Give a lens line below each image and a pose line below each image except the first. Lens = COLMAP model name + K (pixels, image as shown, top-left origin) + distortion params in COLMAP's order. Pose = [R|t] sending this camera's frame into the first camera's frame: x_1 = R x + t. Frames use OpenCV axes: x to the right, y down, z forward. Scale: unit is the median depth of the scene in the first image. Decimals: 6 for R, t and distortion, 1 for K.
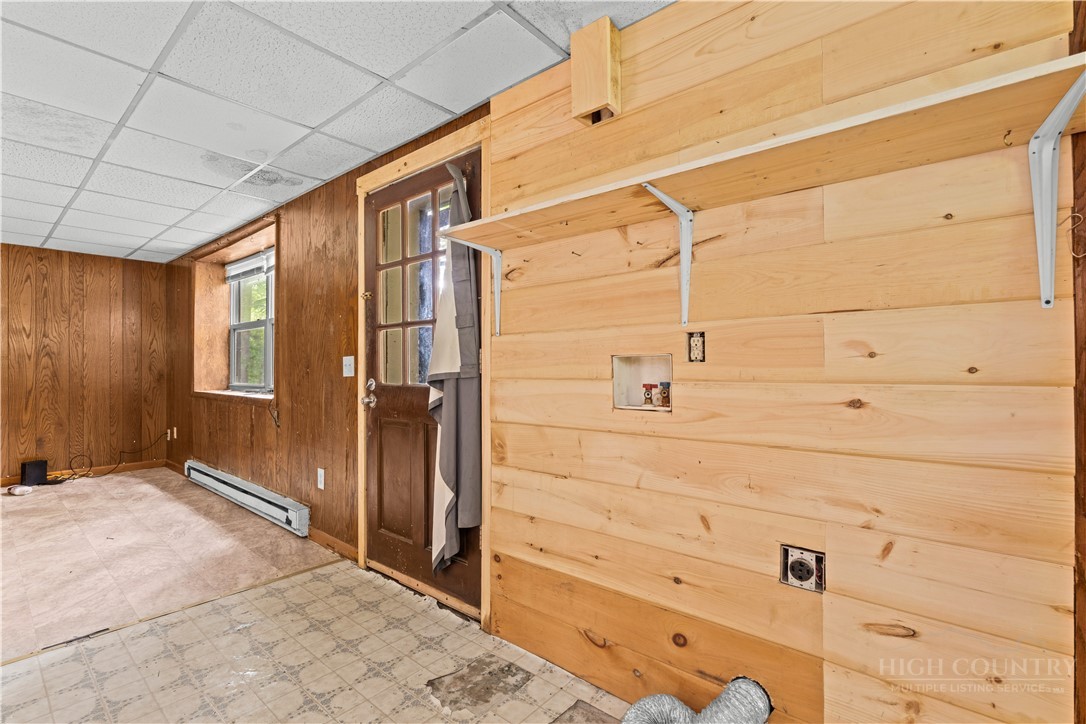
lens RADIAL K [[485.0, 0, 553.3], [0, 485.0, 366.9], [0, 0, 1]] dist [-0.009576, 0.000188]
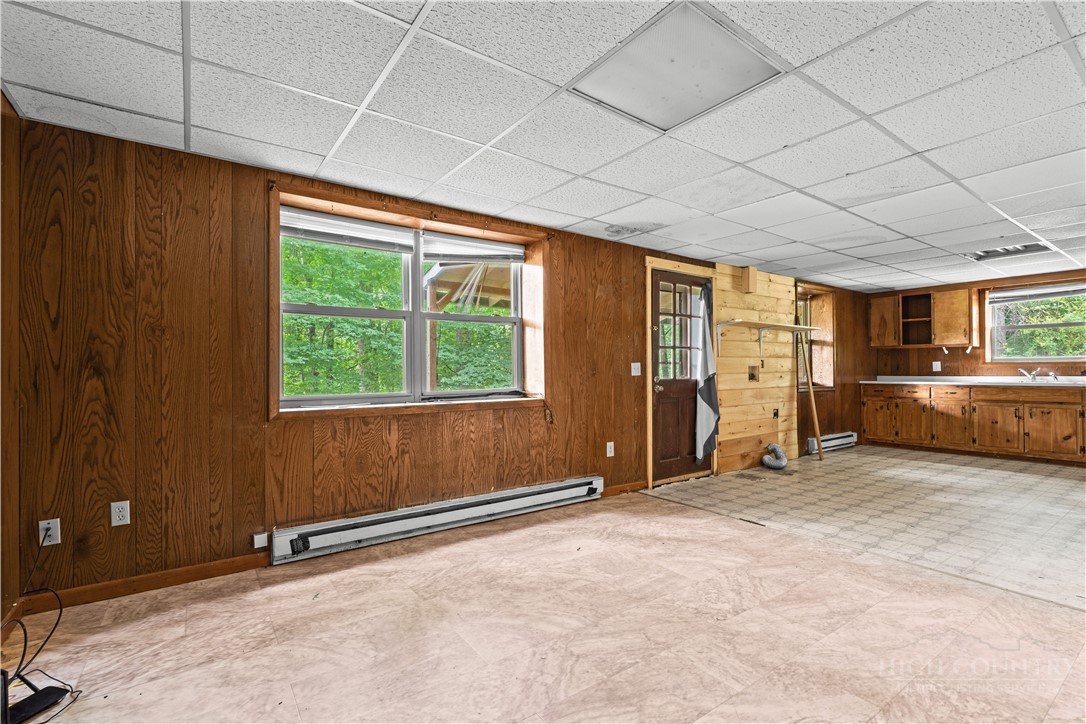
lens RADIAL K [[485.0, 0, 534.1], [0, 485.0, 369.1], [0, 0, 1]] dist [-0.009576, 0.000188]
pose [[0.267740, 0.003086, 0.963486, -3.109926], [0.004972, 0.999977, -0.004584, 0.006556], [-0.963478, 0.006018, 0.267718, 1.370596]]
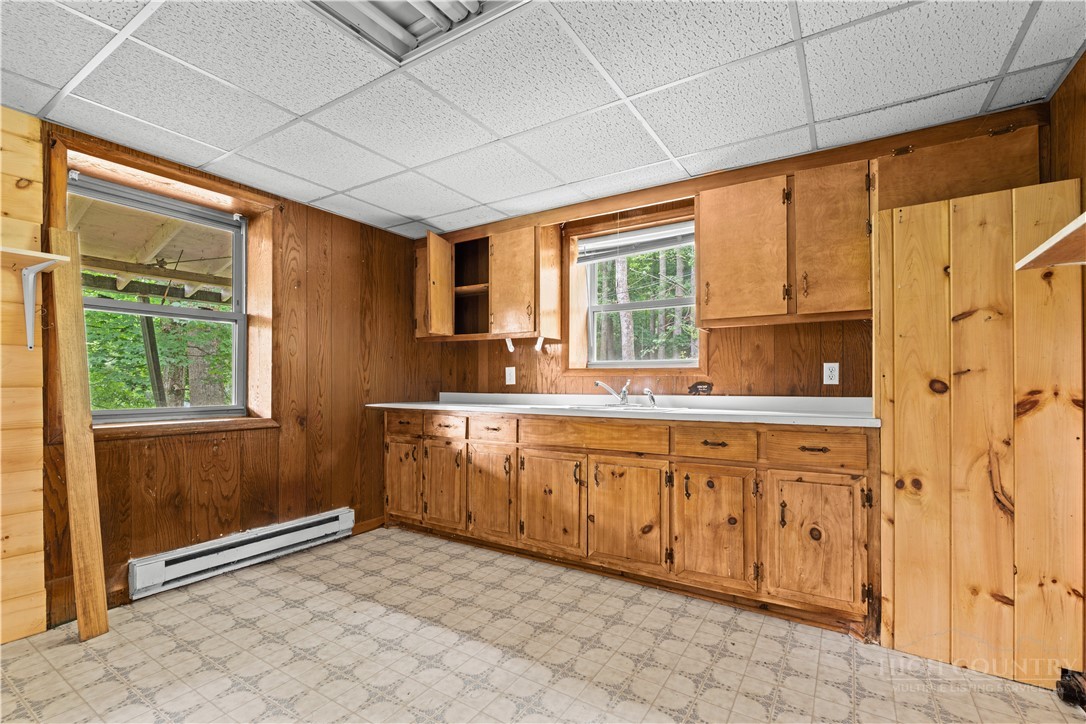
lens RADIAL K [[485.0, 0, 542.8], [0, 485.0, 382.4], [0, 0, 1]] dist [-0.009576, 0.000188]
pose [[-0.123926, -0.000902, 0.992291, -0.699680], [-0.000331, 1.000000, 0.000868, 0.009867], [-0.992291, -0.000221, -0.123926, -0.552603]]
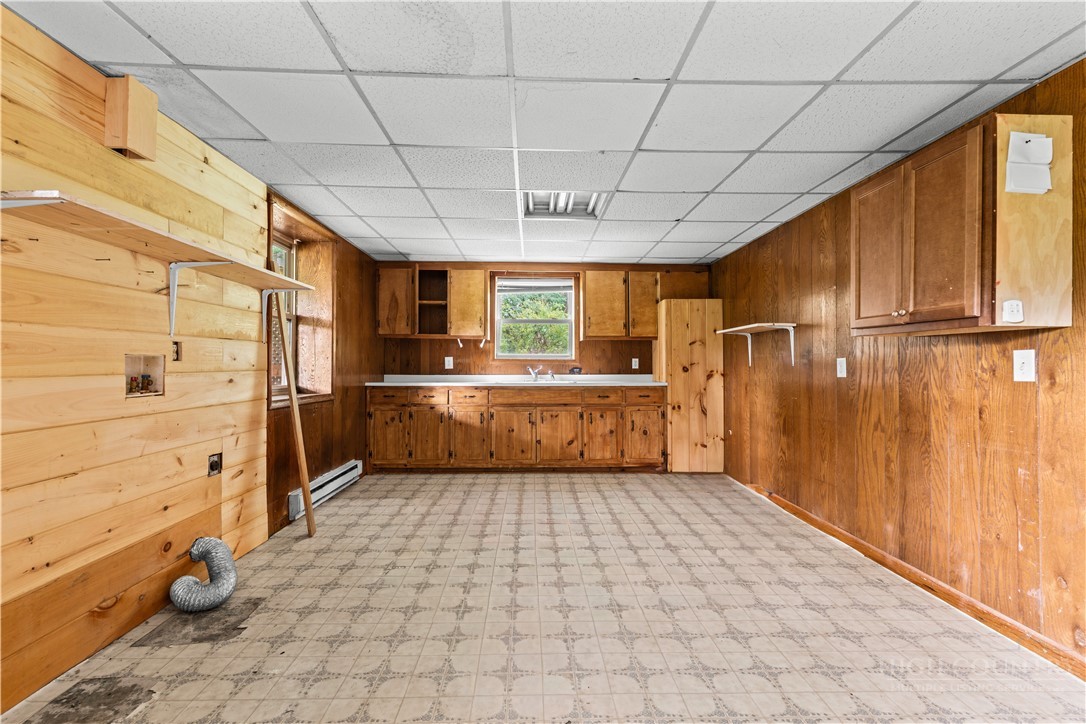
lens RADIAL K [[485.0, 0, 547.6], [0, 485.0, 358.2], [0, 0, 1]] dist [-0.009576, 0.000188]
pose [[-0.661479, 0.010850, 0.749886, -1.332290], [-0.002396, 0.999860, -0.016580, 0.003267], [-0.749960, -0.012764, -0.661360, 0.904136]]
